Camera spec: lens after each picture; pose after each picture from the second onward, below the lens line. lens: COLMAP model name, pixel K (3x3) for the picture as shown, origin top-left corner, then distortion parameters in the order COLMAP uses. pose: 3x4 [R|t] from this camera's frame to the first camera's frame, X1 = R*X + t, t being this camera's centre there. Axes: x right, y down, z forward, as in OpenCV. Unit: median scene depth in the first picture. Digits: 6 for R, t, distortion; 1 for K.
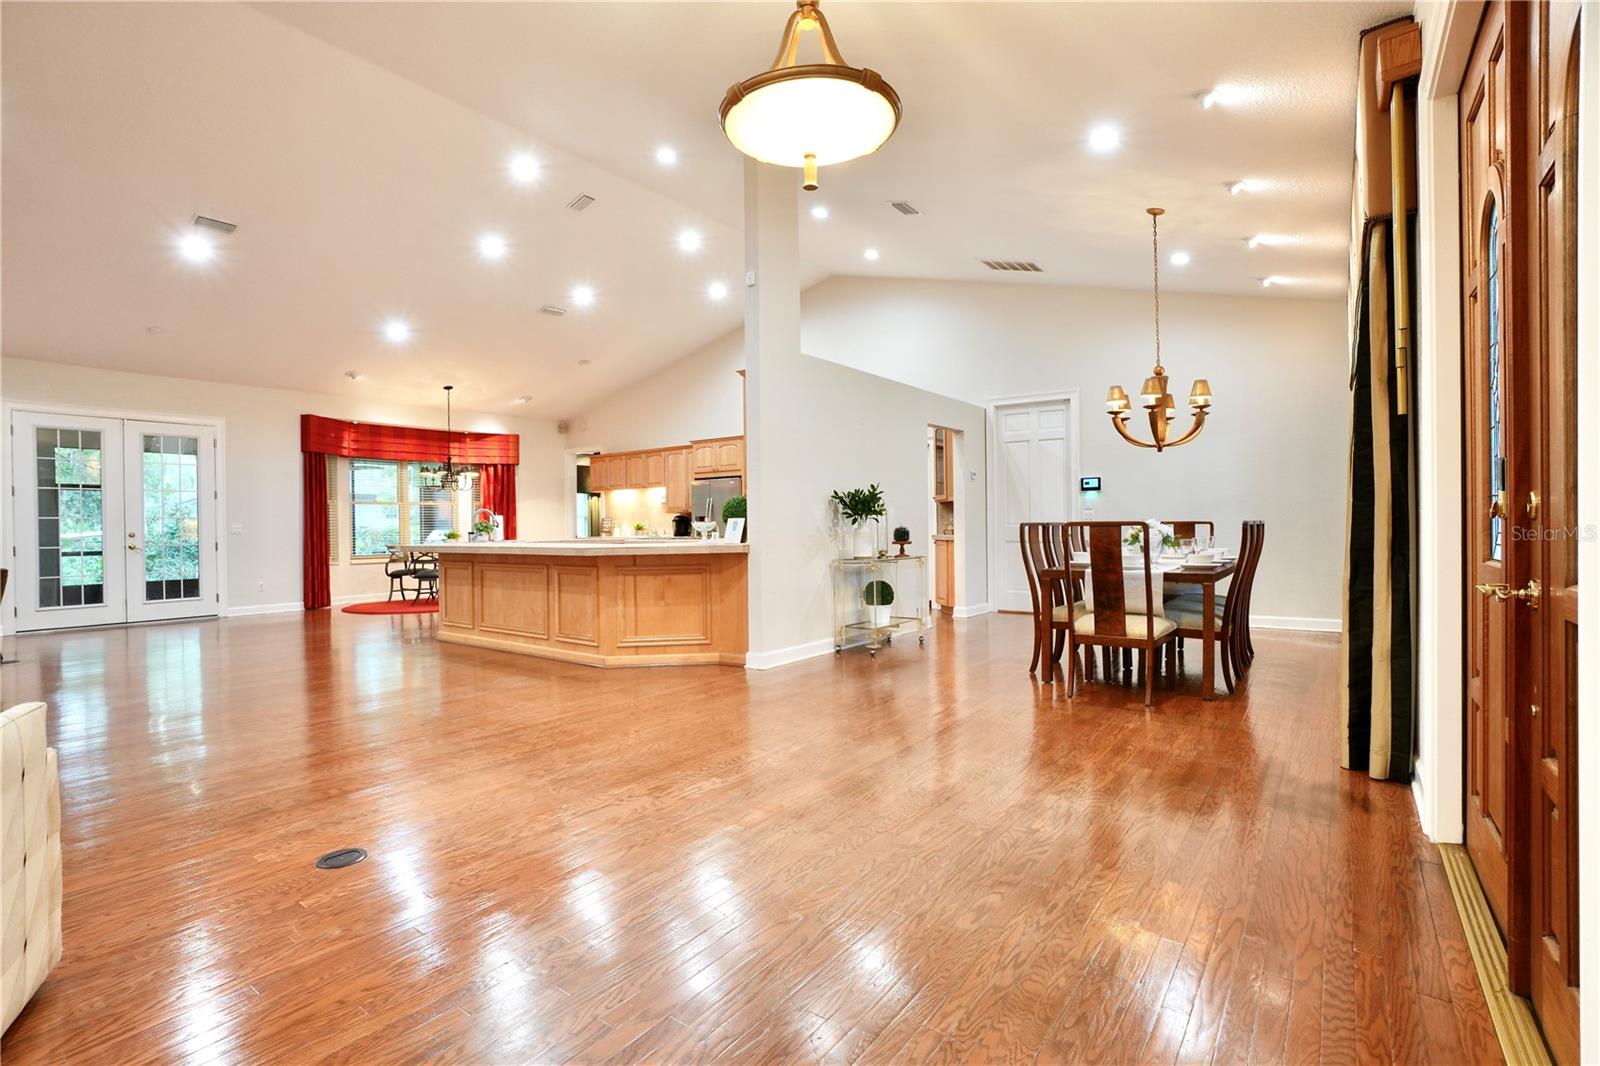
lens RADIAL K [[755.1, 0, 788.5], [0, 755.1, 527.9], [0, 0, 1]] dist [-0.043055, 0.001002]
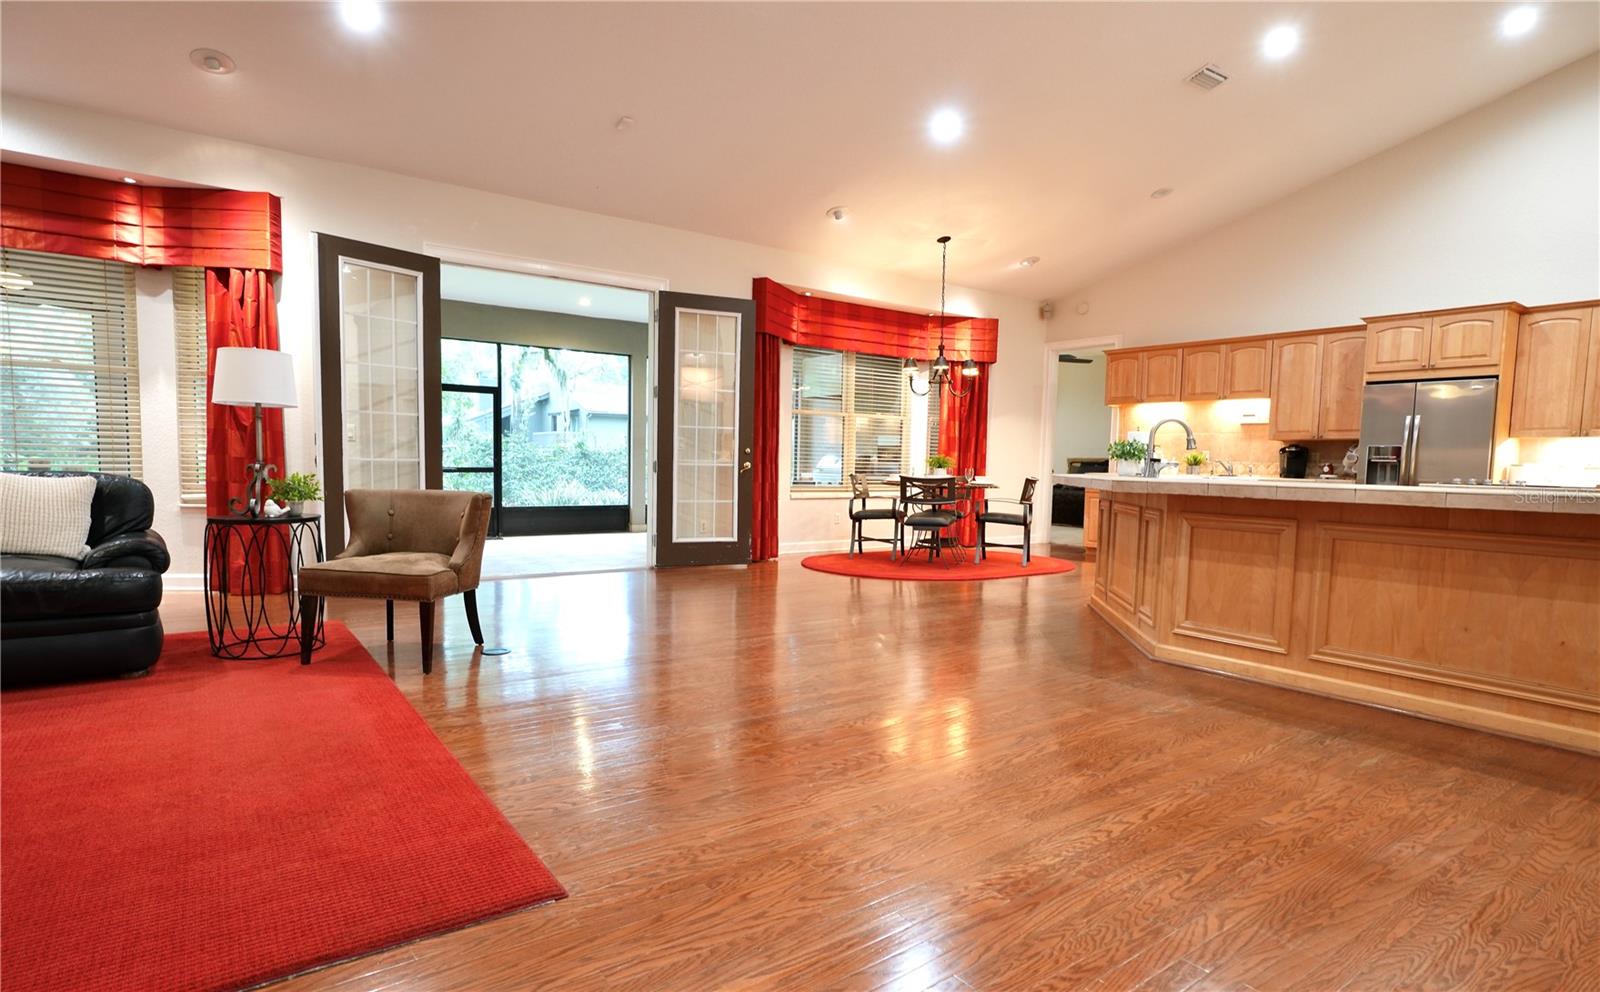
lens RADIAL K [[840.4, 0, 790.4], [0, 840.4, 529.5], [0, 0, 1]] dist [-0.041395, 0.025730]
pose [[0.954648, 0.058118, -0.292010, -0.416579], [-0.034984, 0.995865, 0.083834, 0.012980], [0.295675, -0.069816, 0.952734, 0.277922]]
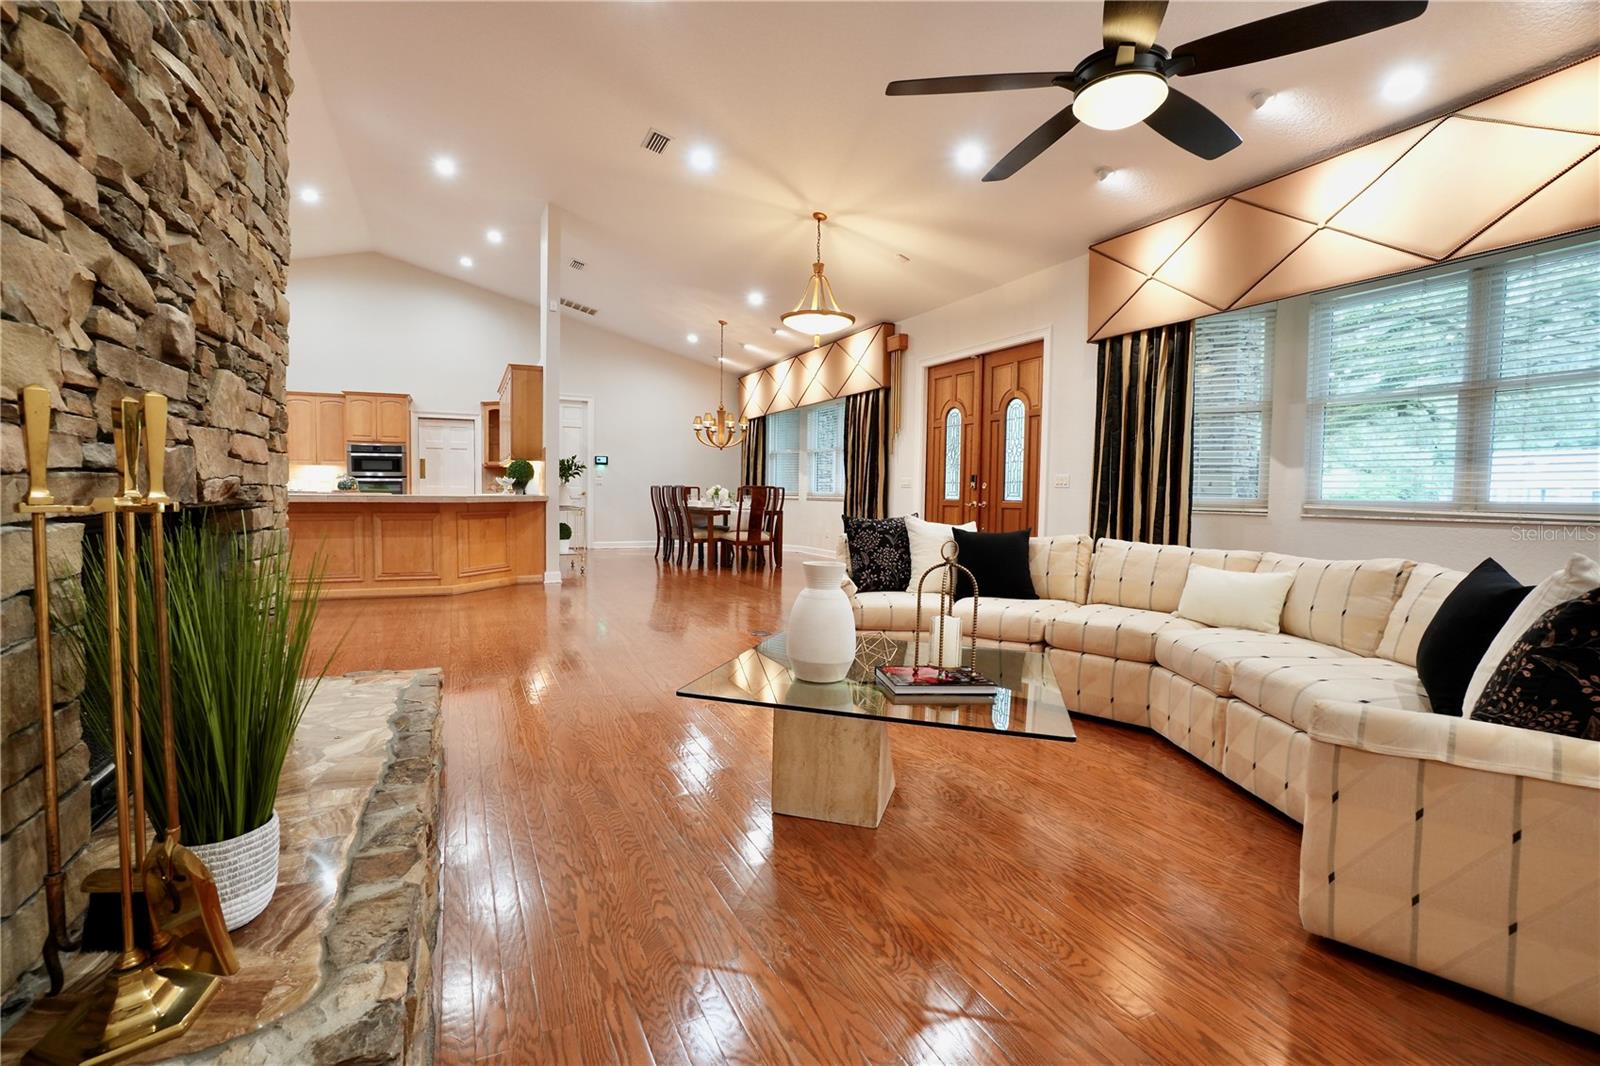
lens RADIAL K [[713.1, 0, 790.2], [0, 713.1, 515.9], [0, 0, 1]] dist [-0.067861, 0.024278]
pose [[0.469047, -0.012409, 0.883086, -0.594571], [-0.015827, 0.999623, 0.022453, 0.014000], [-0.883032, -0.024509, 0.468673, -0.009710]]
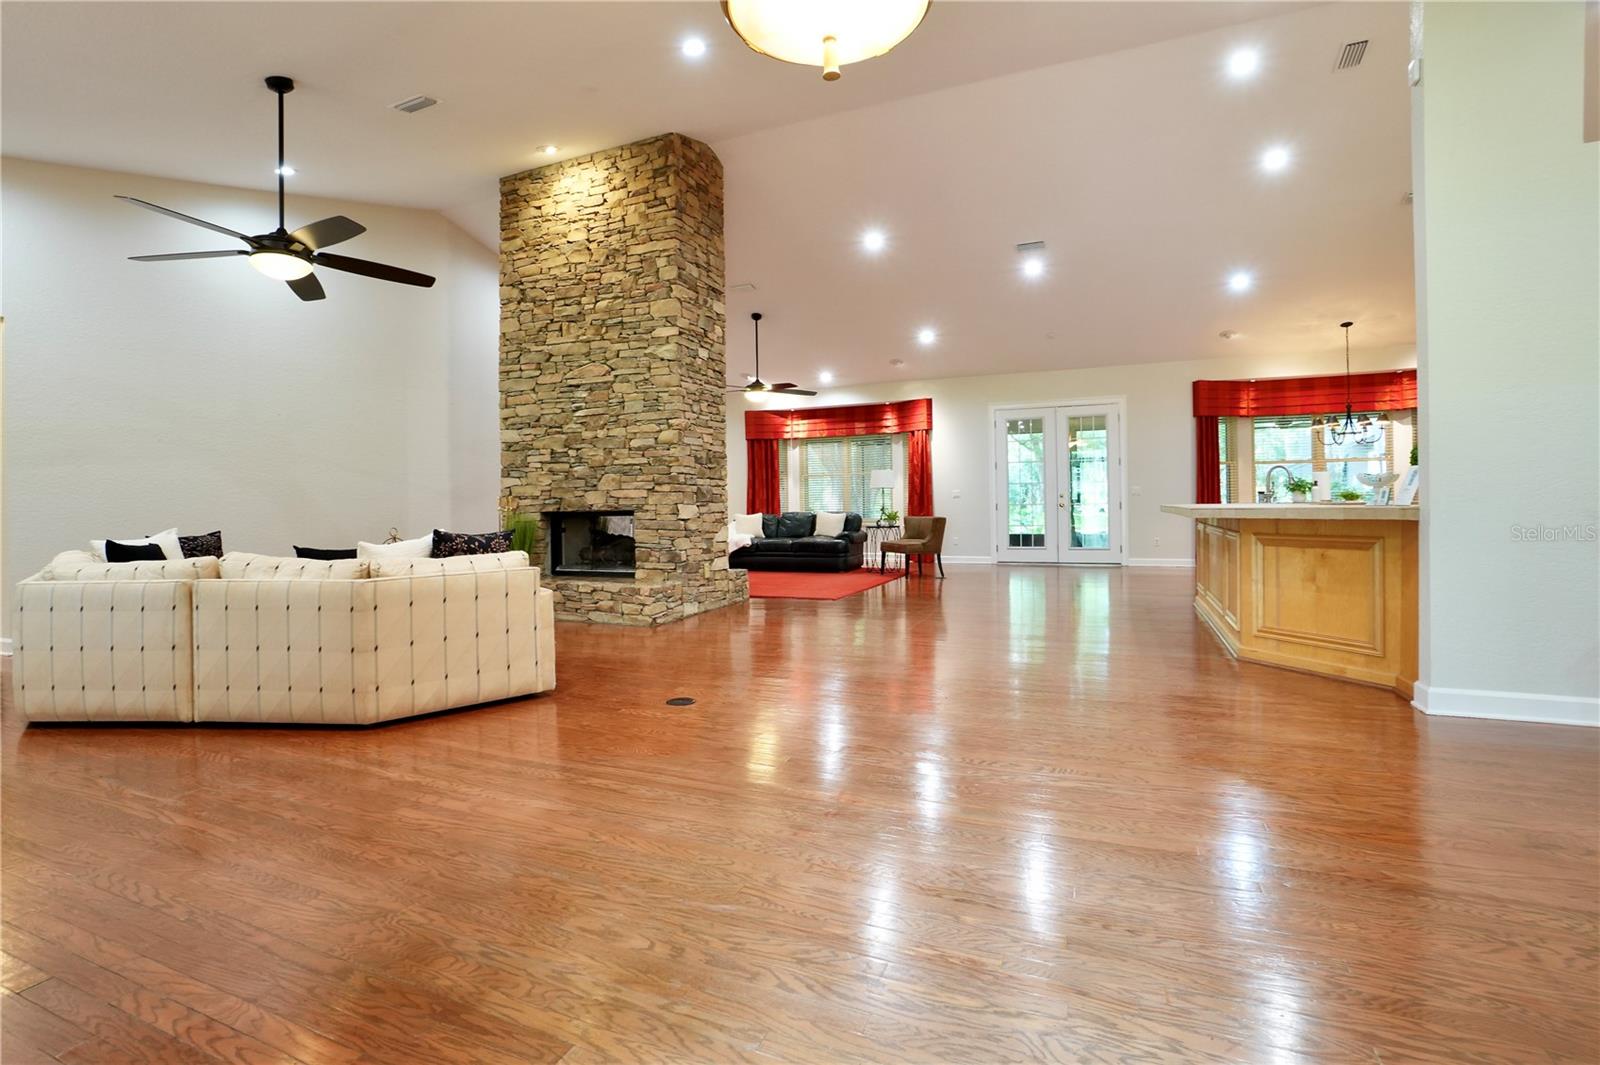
lens RADIAL K [[737.0, 0, 791.2], [0, 737.0, 507.6], [0, 0, 1]] dist [-0.071750, 0.027613]
pose [[0.230830, 0.013829, -0.972896, 0.231981], [0.009192, 0.999823, 0.016393, 0.004901], [0.972951, -0.012727, 0.230662, 0.217589]]
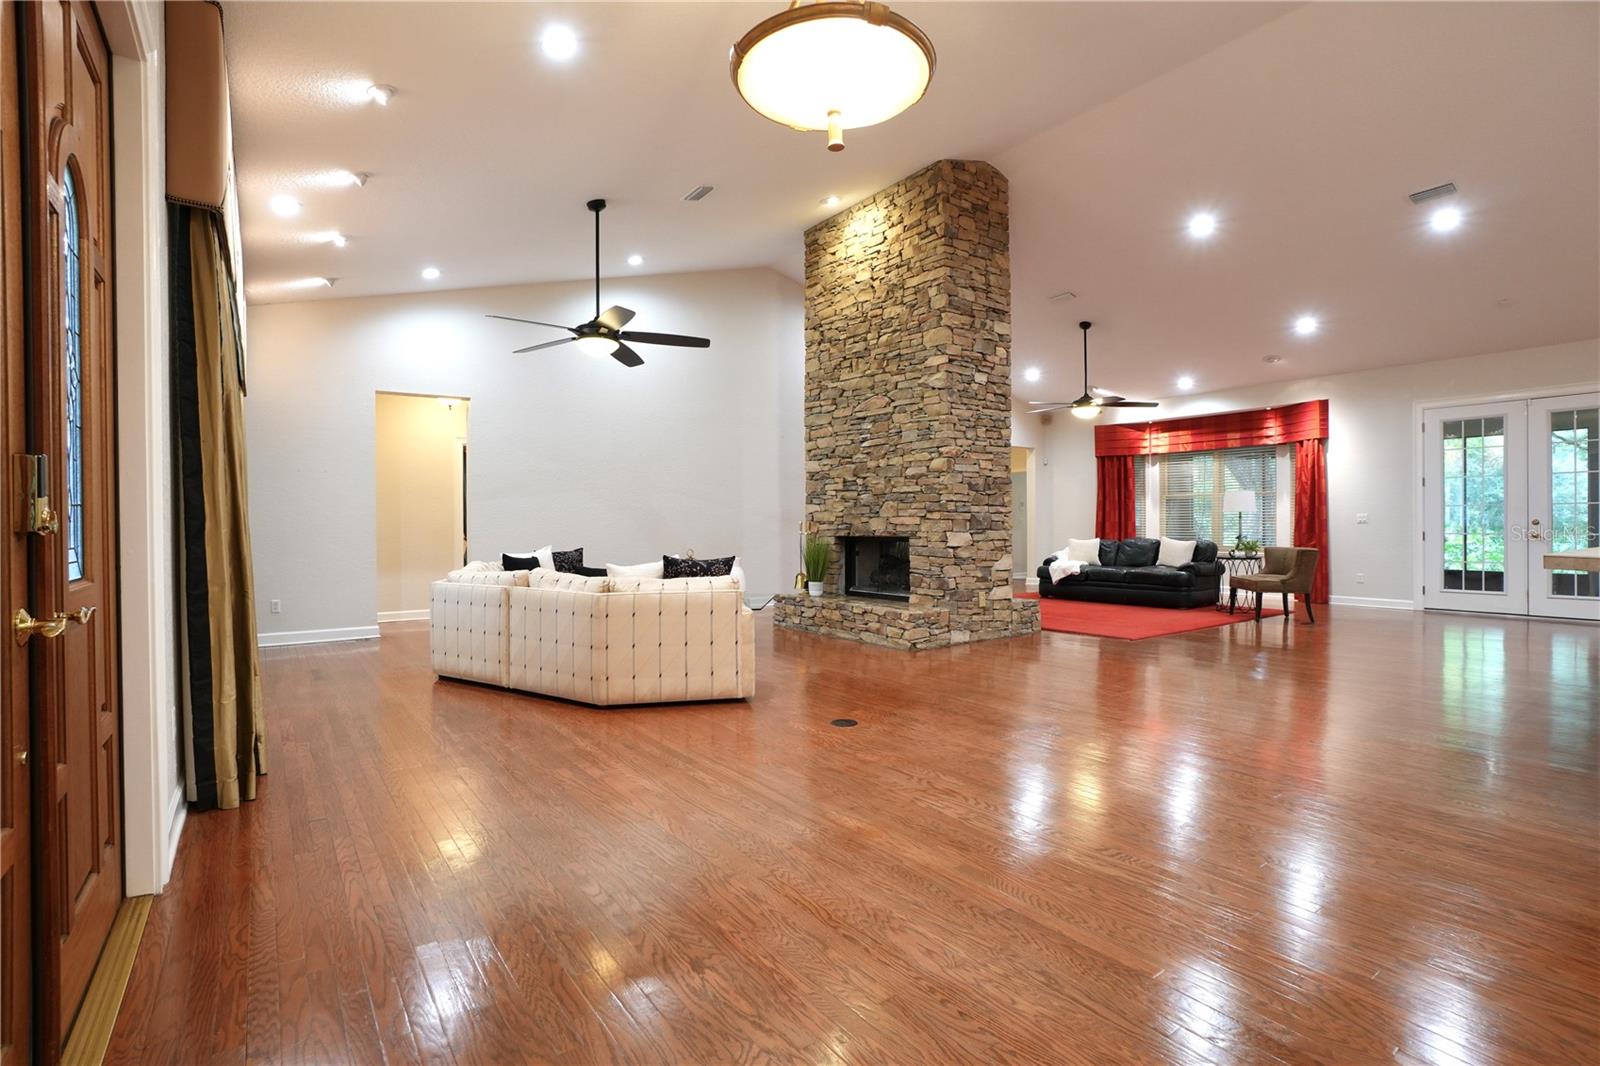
lens RADIAL K [[755.1, 0, 788.5], [0, 755.1, 527.9], [0, 0, 1]] dist [-0.043055, 0.001002]
pose [[-0.304080, 0.018425, -0.952468, 0.257616], [0.006033, 0.999830, 0.017415, -0.004769], [0.952627, -0.000451, -0.304139, 0.347179]]
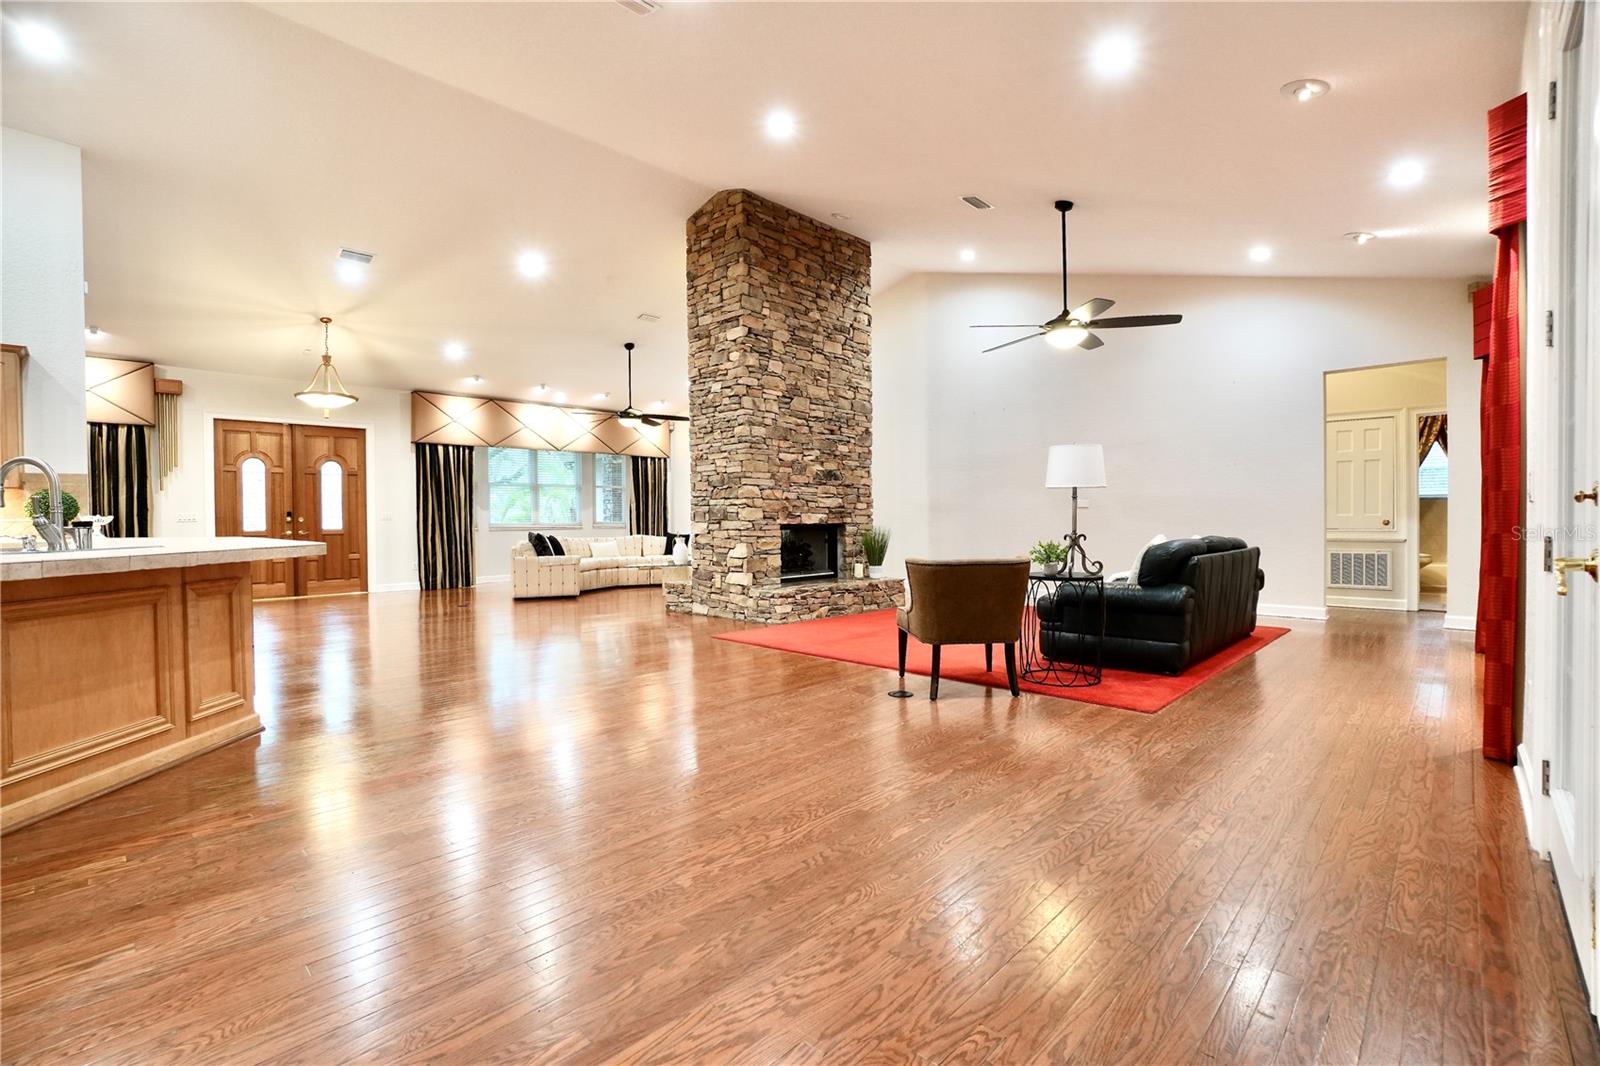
lens RADIAL K [[711.6, 0, 800.0], [0, 711.6, 533.0], [0, 0, 1]] dist [-0.069269, 0.021410]
pose [[-0.992015, 0.019820, 0.124552, -0.688234], [0.022670, 0.999512, 0.021503, 0.010108], [-0.124065, 0.024155, -0.991980, 1.076778]]
